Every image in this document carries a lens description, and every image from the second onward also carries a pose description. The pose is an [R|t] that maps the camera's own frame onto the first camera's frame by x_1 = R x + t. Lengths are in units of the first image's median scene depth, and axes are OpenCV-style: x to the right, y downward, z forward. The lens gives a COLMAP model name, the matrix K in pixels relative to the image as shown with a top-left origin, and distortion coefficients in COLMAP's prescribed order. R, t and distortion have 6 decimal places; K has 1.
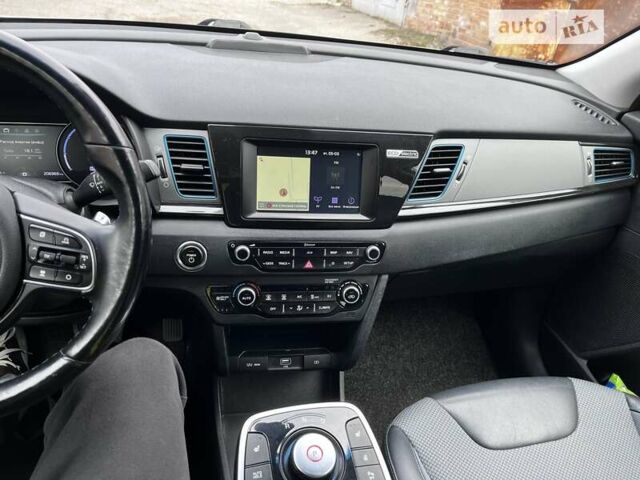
lens RADIAL K [[483.0, 0, 318.2], [0, 483.0, 237.9], [0, 0, 1]] dist [0.074338, -0.092394]
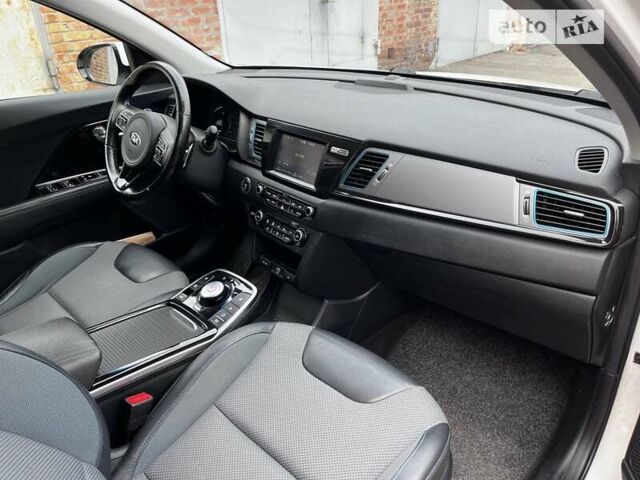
lens RADIAL K [[483.0, 0, 325.7], [0, 483.0, 237.6], [0, 0, 1]] dist [0.074338, -0.092394]
pose [[0.536108, 0.268599, -0.800277, 1.304848], [-0.348252, 0.933966, 0.080173, -0.029314], [0.768966, 0.235717, 0.594247, 0.148884]]
